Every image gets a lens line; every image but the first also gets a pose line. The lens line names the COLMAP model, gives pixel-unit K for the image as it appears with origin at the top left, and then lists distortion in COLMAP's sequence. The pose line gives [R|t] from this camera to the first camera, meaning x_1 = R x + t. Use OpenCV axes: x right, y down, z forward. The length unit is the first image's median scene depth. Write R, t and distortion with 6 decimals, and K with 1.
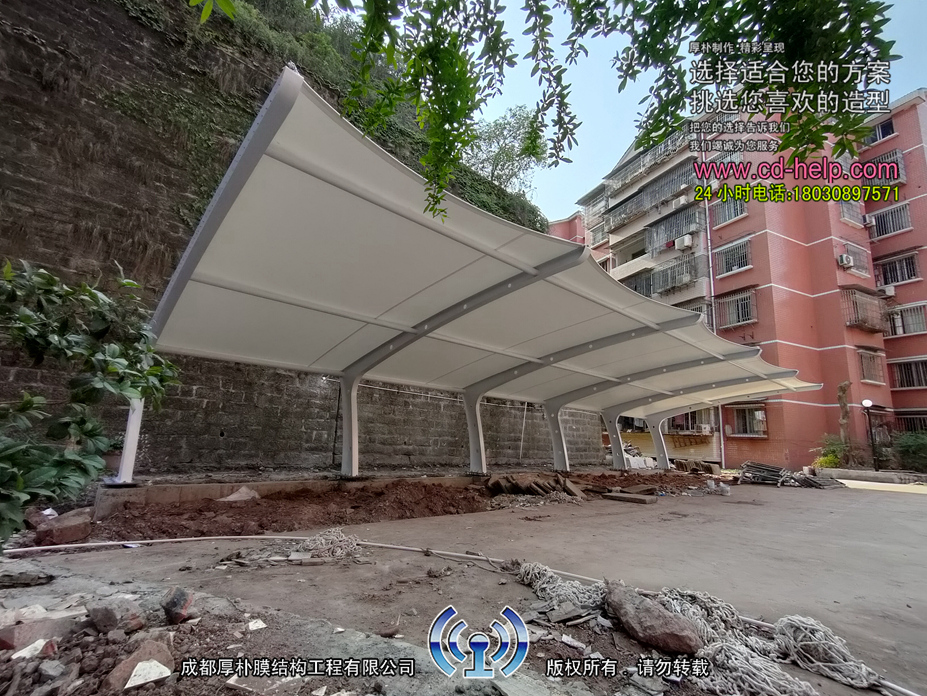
lens RADIAL K [[428.3, 0, 459.7], [0, 428.3, 354.3], [0, 0, 1]] dist [-0.002140, 0.001933]
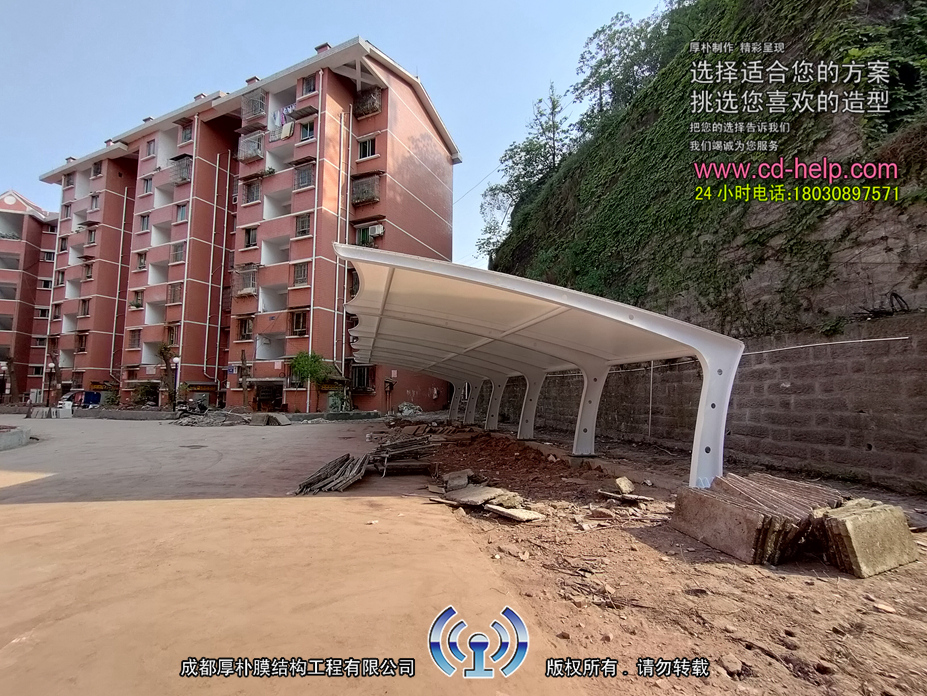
lens RADIAL K [[428.3, 0, 461.1], [0, 428.3, 359.4], [0, 0, 1]] dist [-0.002140, 0.001933]
pose [[-0.481908, -0.120040, -0.867960, 0.926103], [0.144383, 0.966152, -0.213784, 0.217428], [0.864244, -0.228343, -0.448265, 1.043782]]
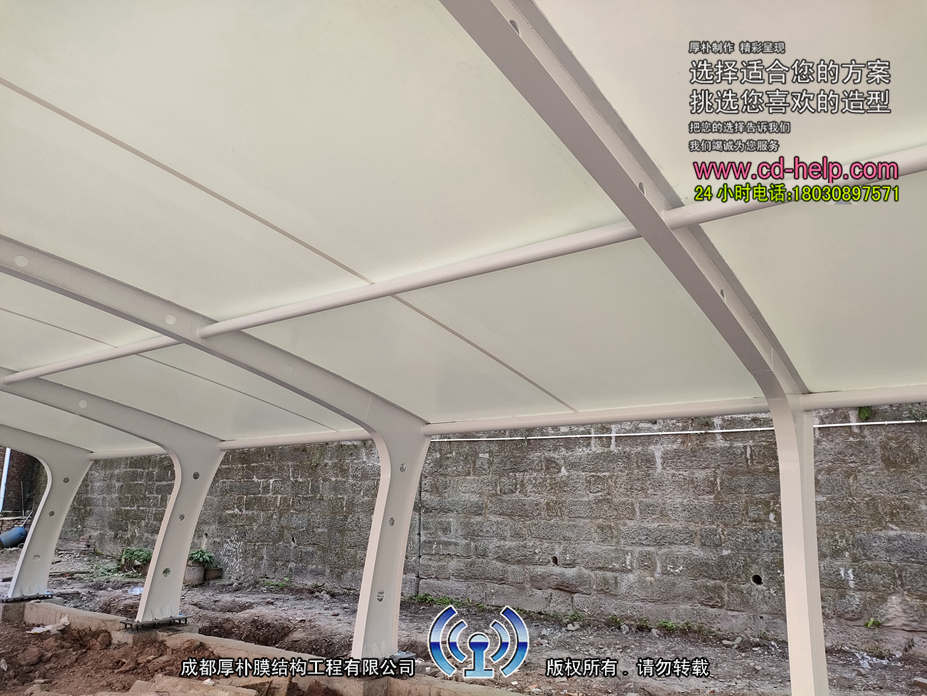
lens RADIAL K [[679.8, 0, 460.7], [0, 679.8, 344.0], [0, 0, 1]] dist [0.056480, -0.051586]
pose [[0.192820, -0.252871, -0.948091, 0.418451], [0.203307, 0.955551, -0.213513, 0.101119], [0.959941, -0.151584, 0.235660, 0.613894]]
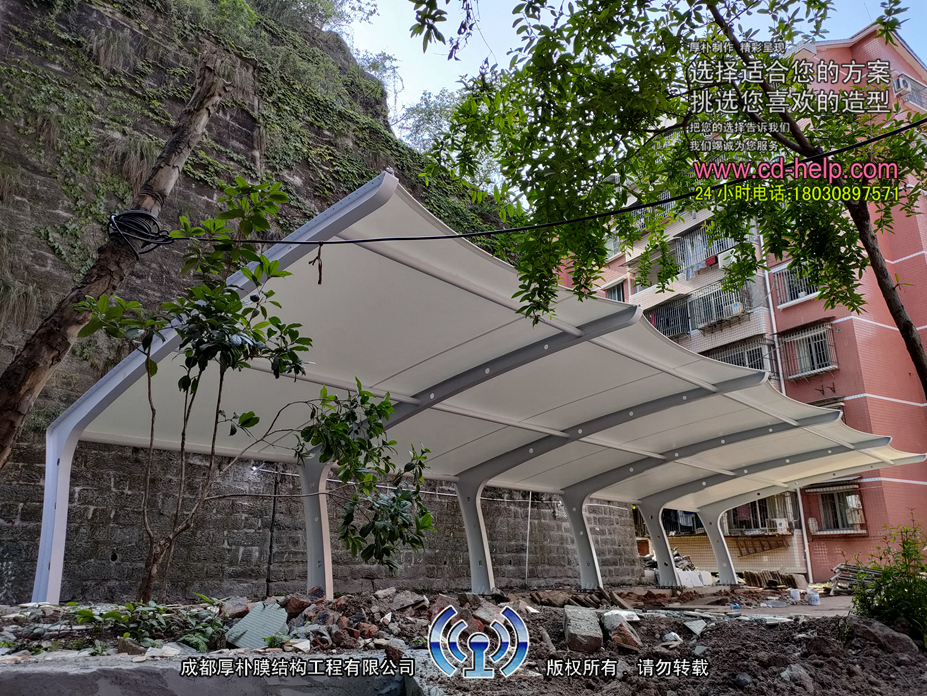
lens RADIAL K [[679.8, 0, 461.3], [0, 679.8, 347.7], [0, 0, 1]] dist [0.056480, -0.051586]
pose [[0.994627, -0.018341, 0.101883, -0.063394], [0.029423, 0.993677, -0.108353, -0.006136], [-0.099252, 0.110768, 0.988878, -0.105285]]
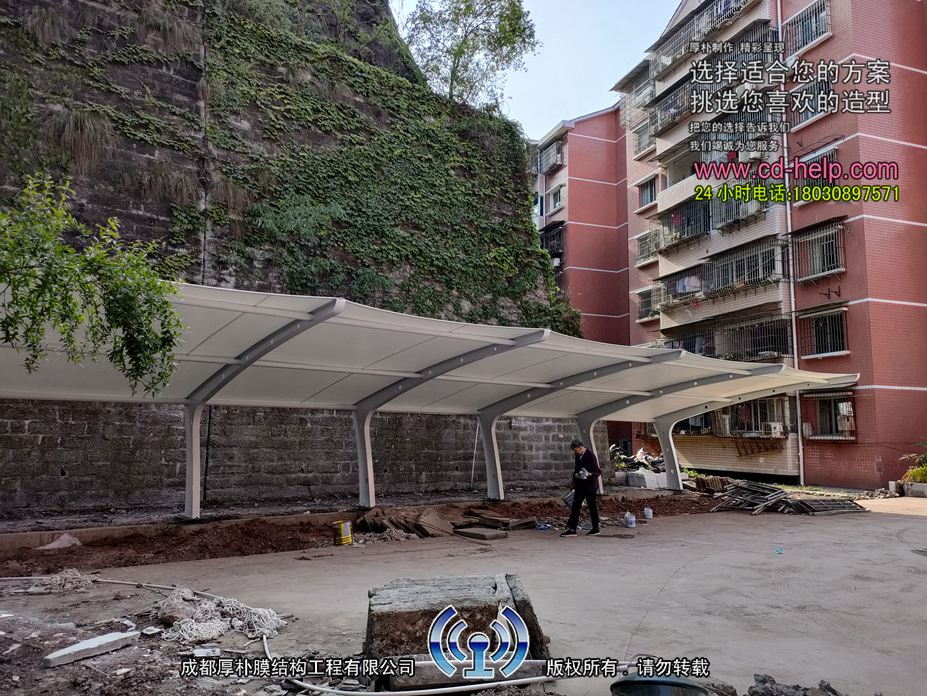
lens RADIAL K [[679.8, 0, 460.6], [0, 679.8, 345.8], [0, 0, 1]] dist [0.056480, -0.051586]
pose [[0.996481, -0.044105, -0.071274, 0.211329], [0.048076, 0.997329, 0.054982, -0.064127], [0.068659, -0.058215, 0.995940, -0.189337]]
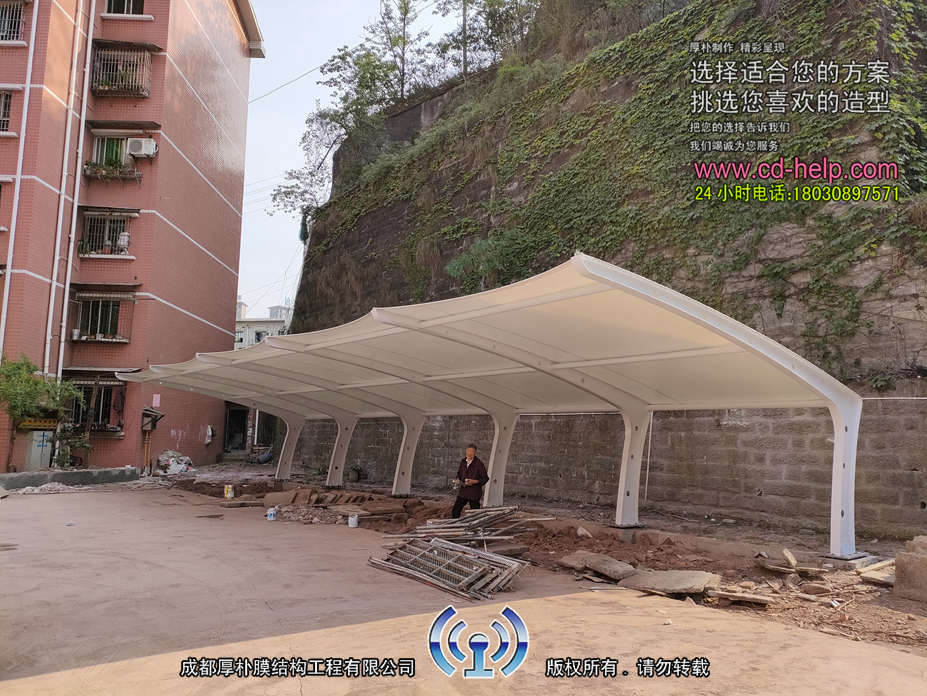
lens RADIAL K [[679.8, 0, 461.6], [0, 679.8, 348.4], [0, 0, 1]] dist [0.056480, -0.051586]
pose [[-0.050085, -0.176332, -0.983056, 1.073660], [0.176333, 0.967267, -0.182484, 0.163588], [0.983056, -0.182485, -0.017353, 0.778115]]
